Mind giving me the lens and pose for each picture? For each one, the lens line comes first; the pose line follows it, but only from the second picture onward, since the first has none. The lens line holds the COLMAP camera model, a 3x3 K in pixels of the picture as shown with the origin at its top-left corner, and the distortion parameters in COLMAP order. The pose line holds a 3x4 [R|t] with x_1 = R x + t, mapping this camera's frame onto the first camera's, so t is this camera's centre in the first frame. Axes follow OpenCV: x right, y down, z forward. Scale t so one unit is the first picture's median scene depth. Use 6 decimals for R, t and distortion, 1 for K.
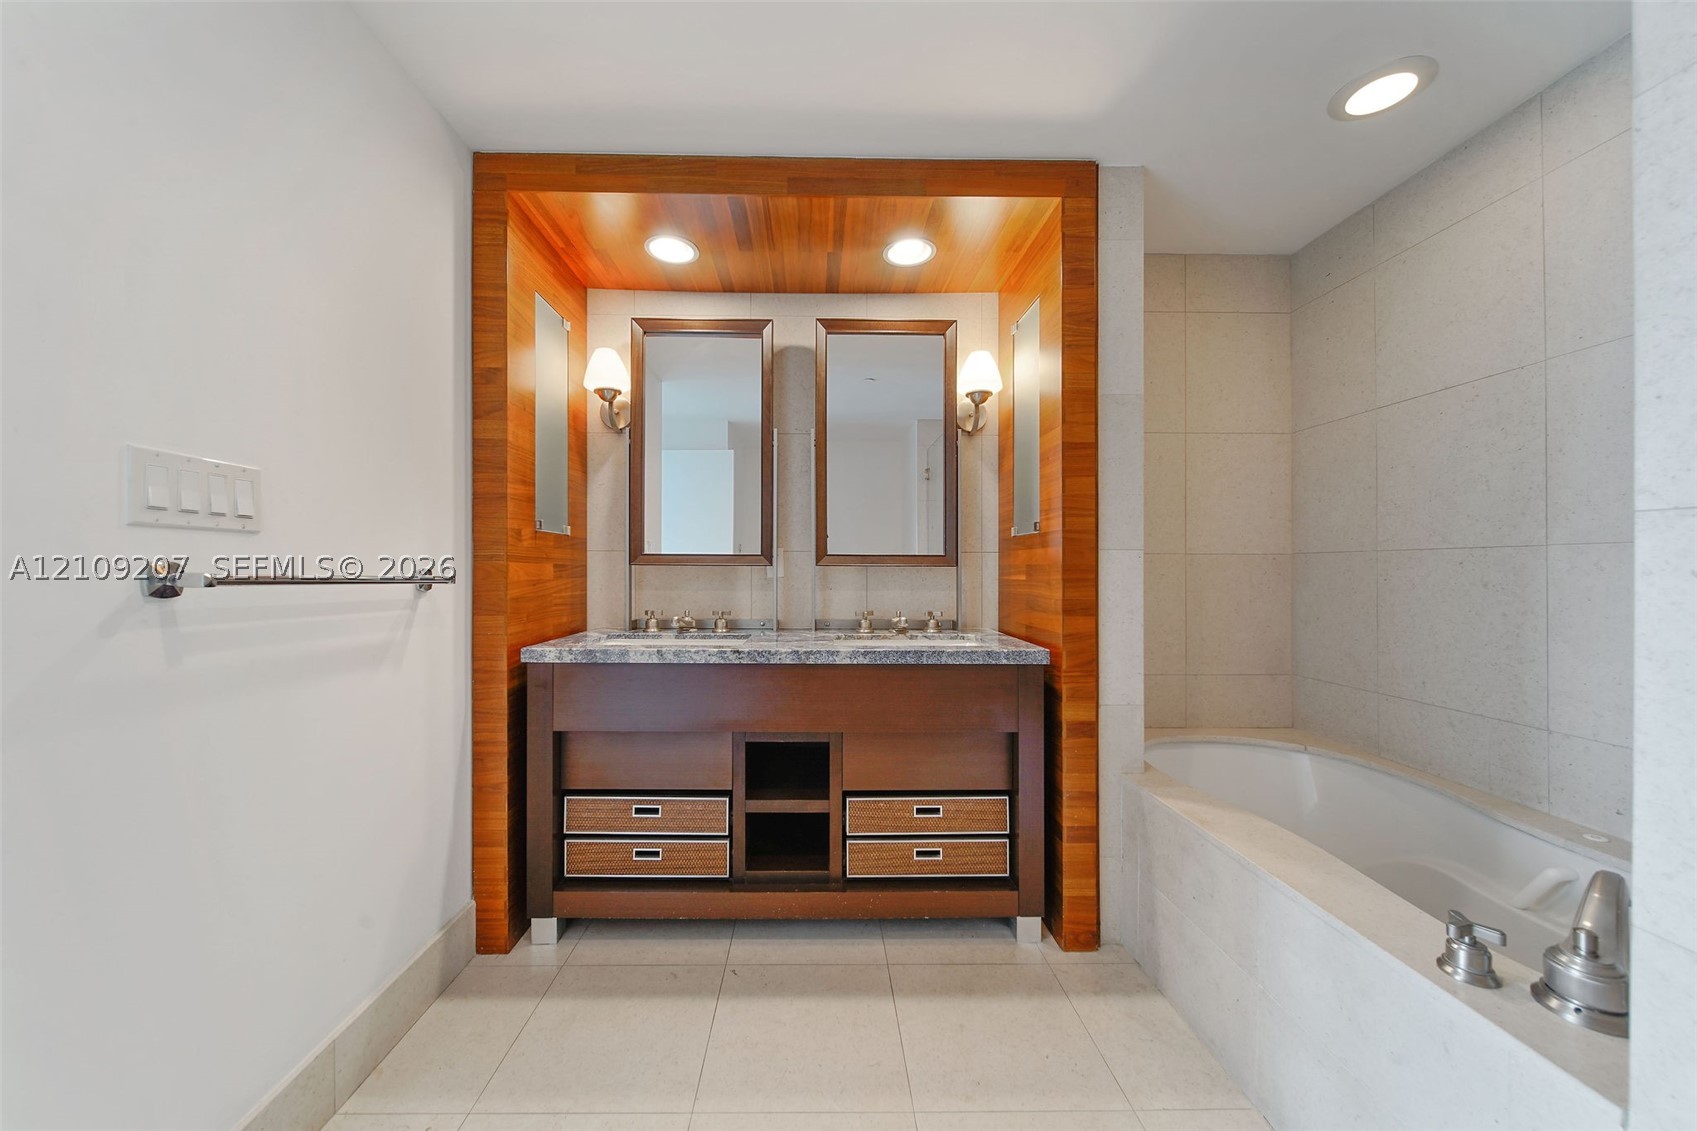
lens RADIAL K [[616.7, 0, 823.1], [0, 616.7, 555.0], [0, 0, 1]] dist [-0.001250, -0.000334]
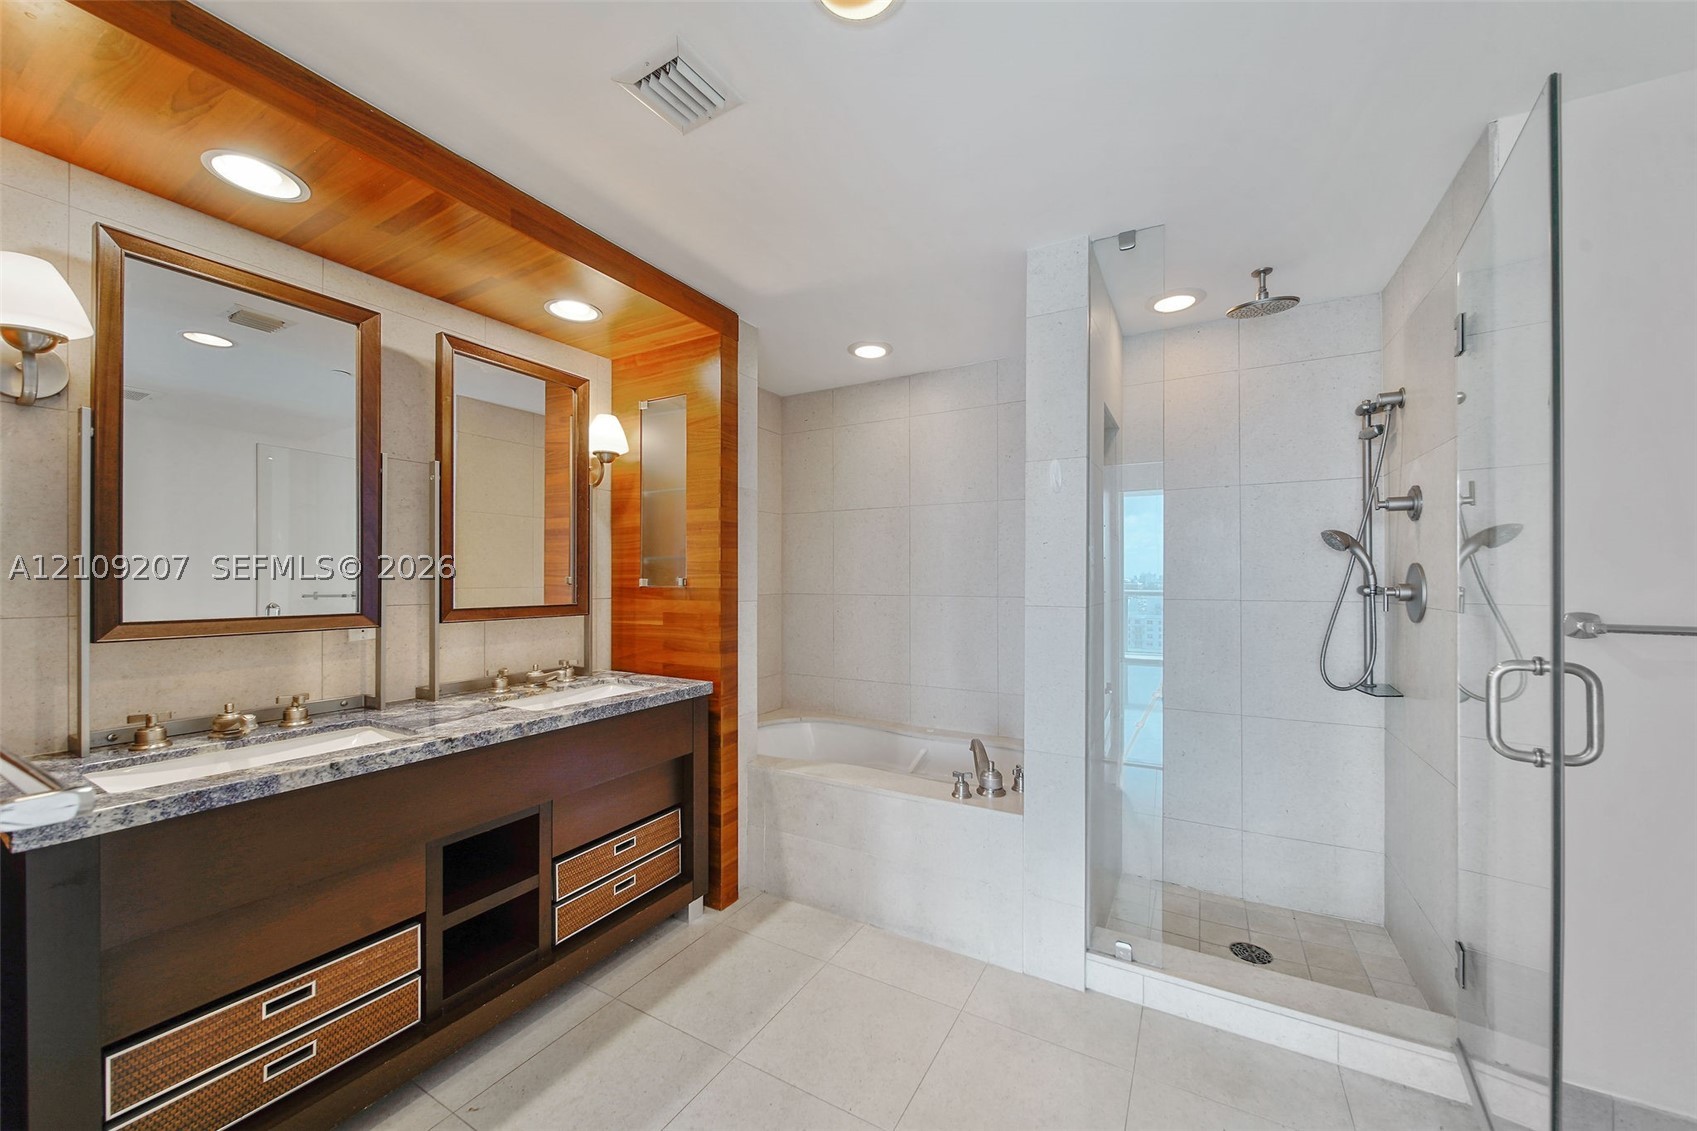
lens RADIAL K [[617.5, 0, 873.7], [0, 617.5, 556.9], [0, 0, 1]] dist [-0.001716, -0.000267]
pose [[0.479270, 0.025919, 0.877285, -0.597546], [-0.019237, 0.999634, -0.019025, -0.087588], [-0.877457, -0.007758, 0.479593, 0.086603]]
